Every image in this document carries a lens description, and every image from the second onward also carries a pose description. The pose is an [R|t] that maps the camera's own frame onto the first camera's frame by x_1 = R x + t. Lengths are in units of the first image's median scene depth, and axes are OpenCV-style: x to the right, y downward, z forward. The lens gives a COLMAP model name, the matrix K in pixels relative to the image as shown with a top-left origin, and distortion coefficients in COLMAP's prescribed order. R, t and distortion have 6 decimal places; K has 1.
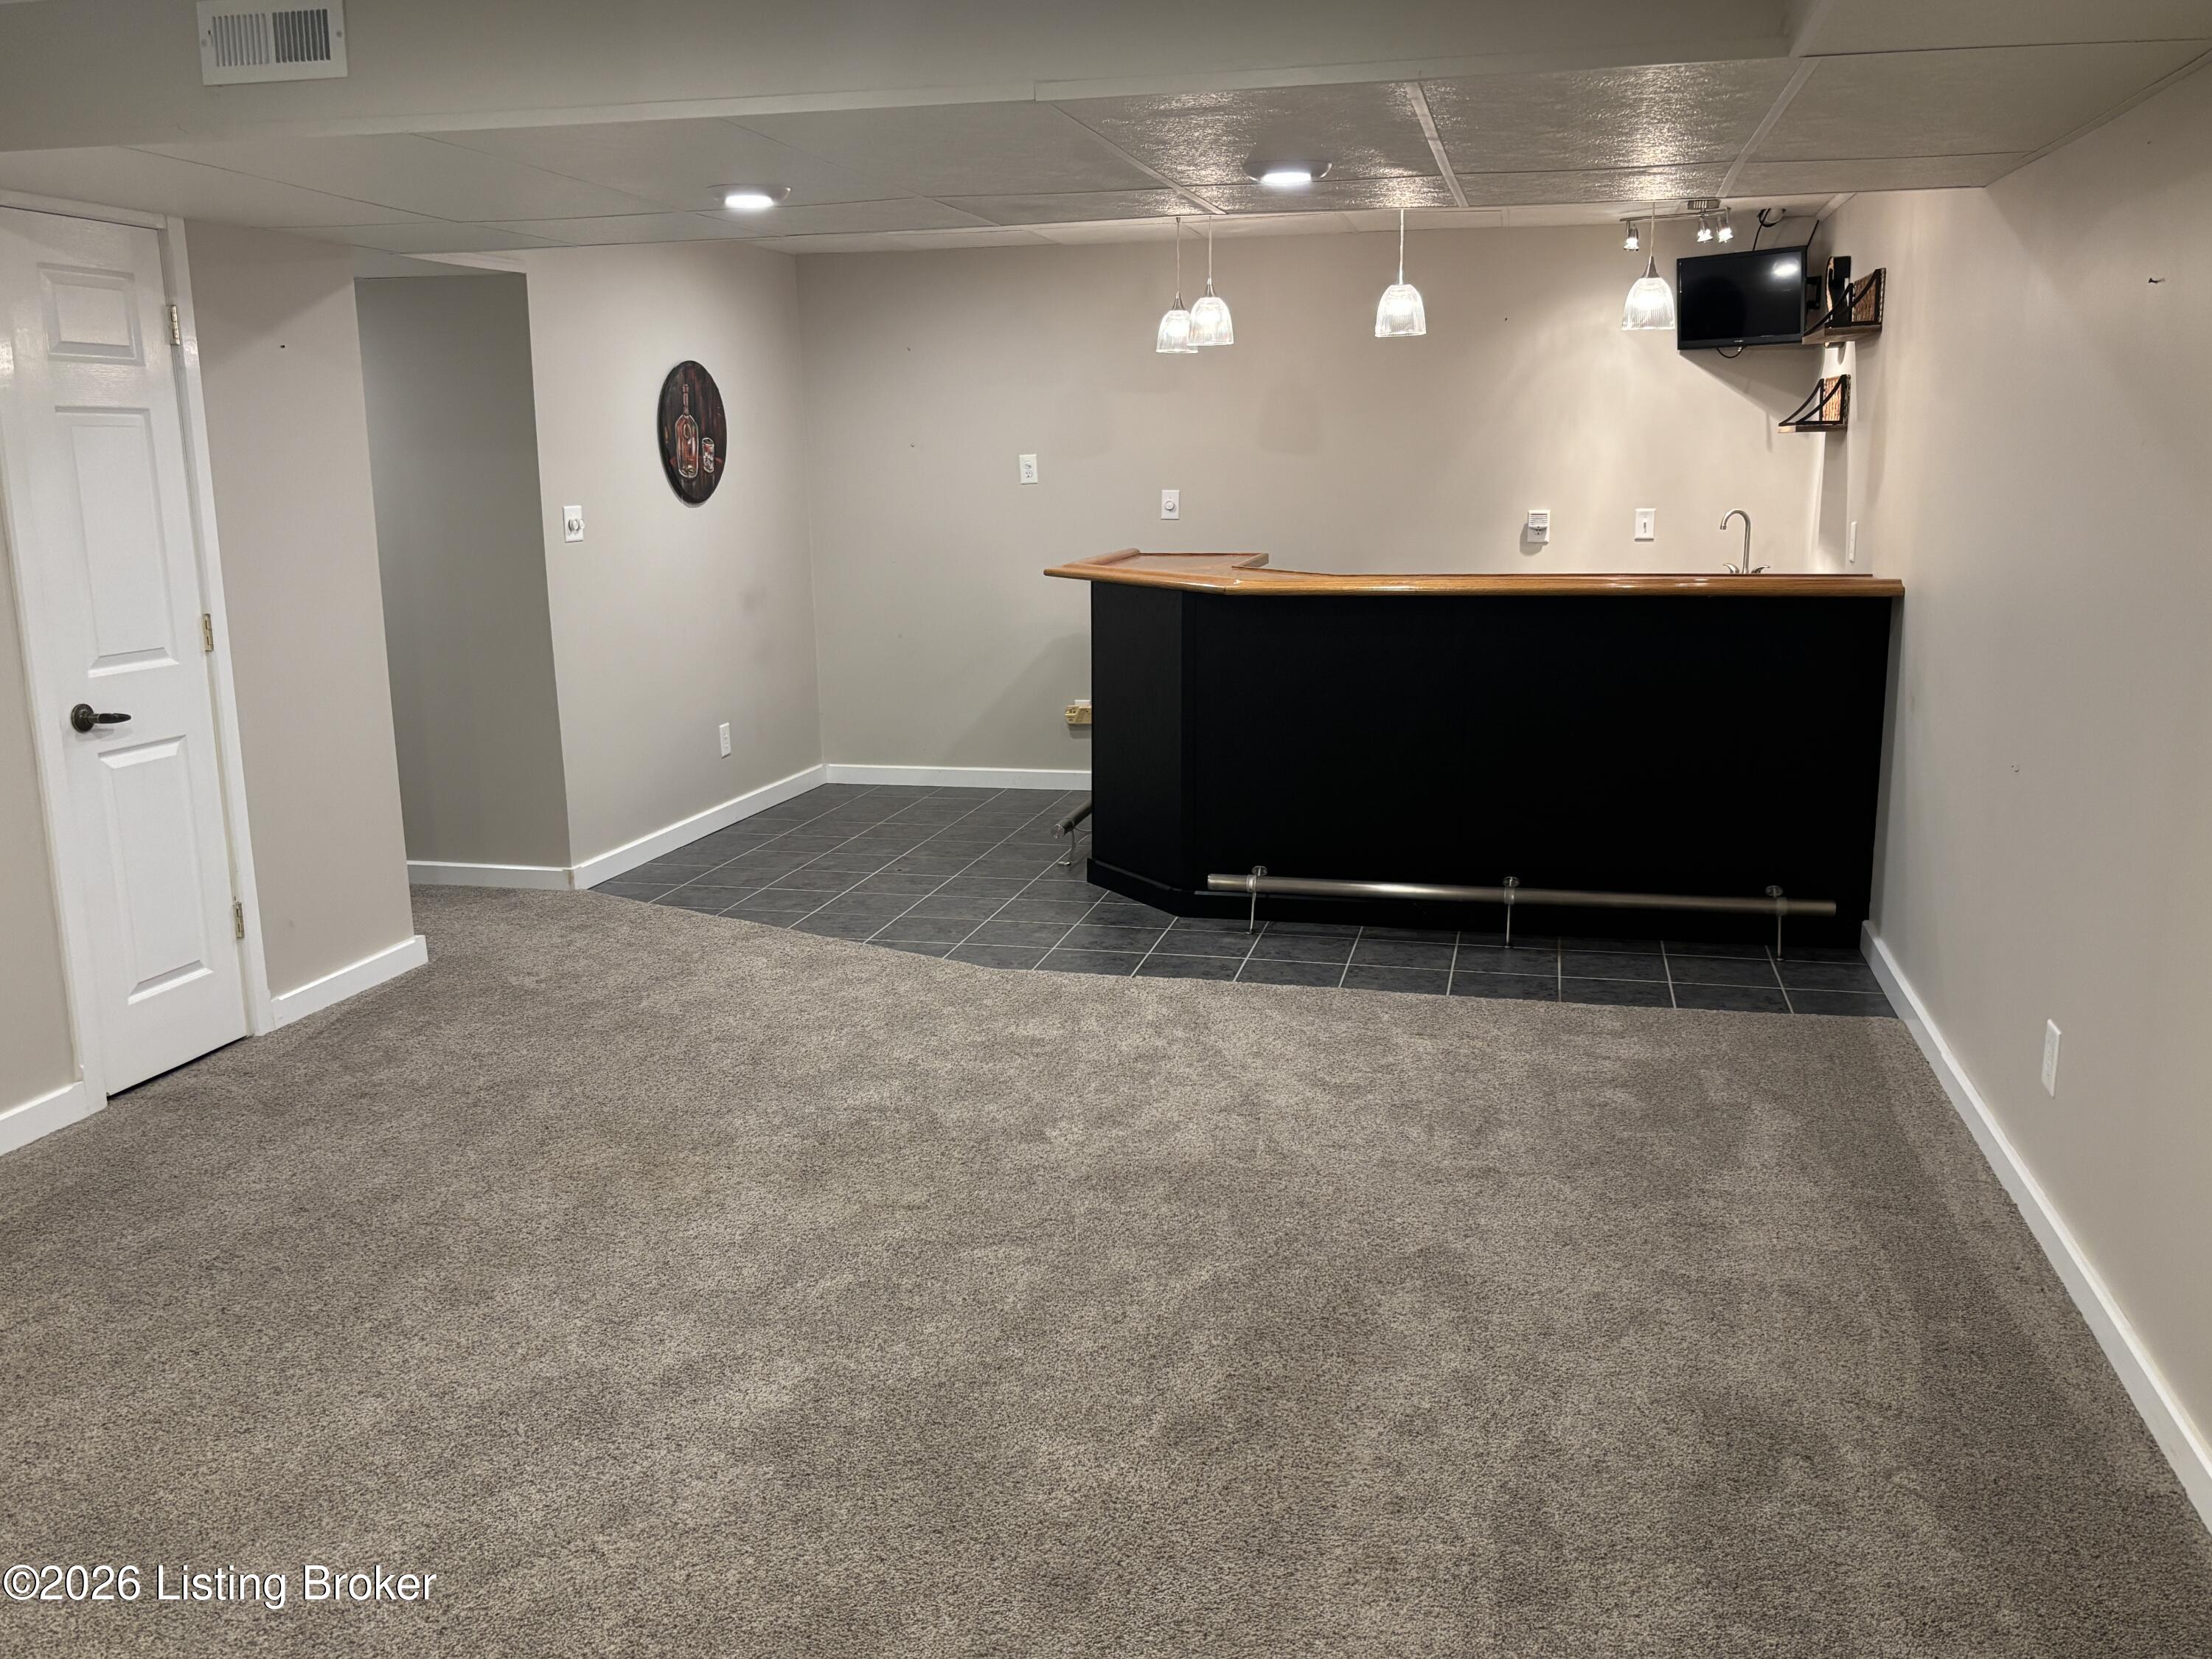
lens RADIAL K [[1883.3, 0, 1071.2], [0, 1883.3, 832.3], [0, 0, 1]] dist [0.081572, -0.156025]
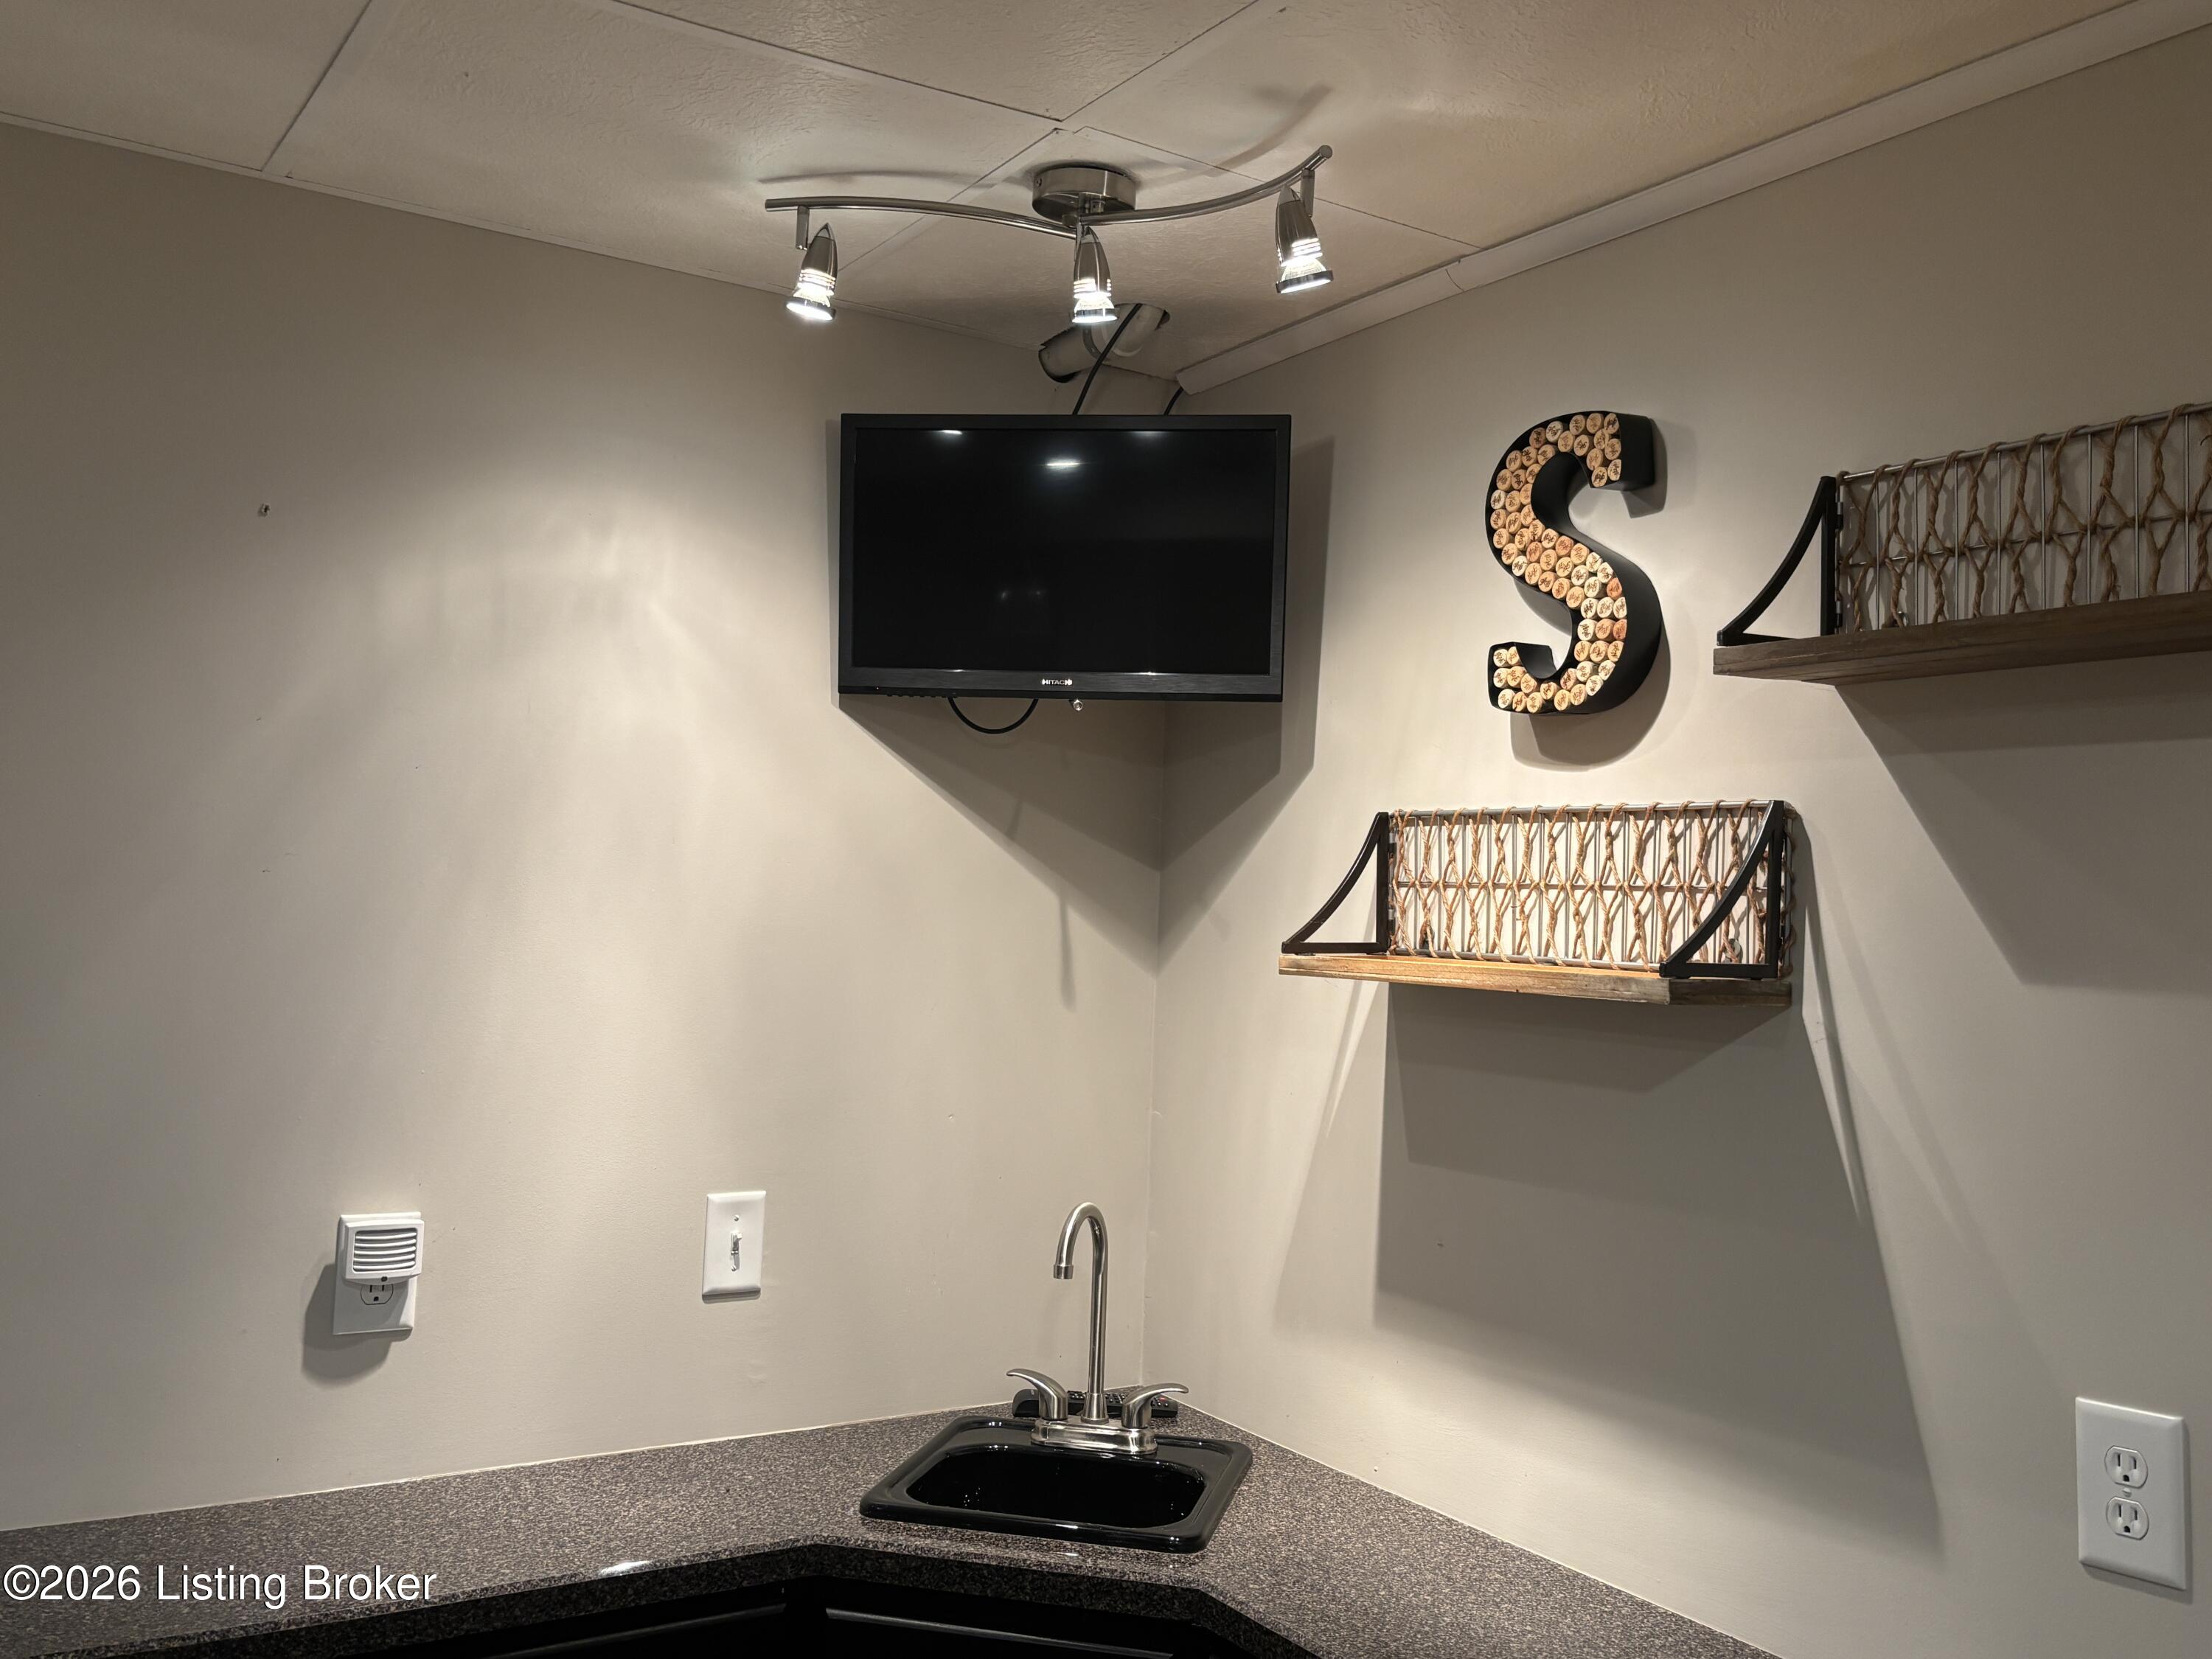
lens RADIAL K [[1883.3, 0, 1071.2], [0, 1883.3, 832.3], [0, 0, 1]] dist [0.081572, -0.156025]
pose [[0.689343, 0.068839, 0.721157, 0.138815], [0.098384, 0.977356, -0.187338, -0.191051], [-0.717723, 0.200090, 0.666961, 0.871304]]
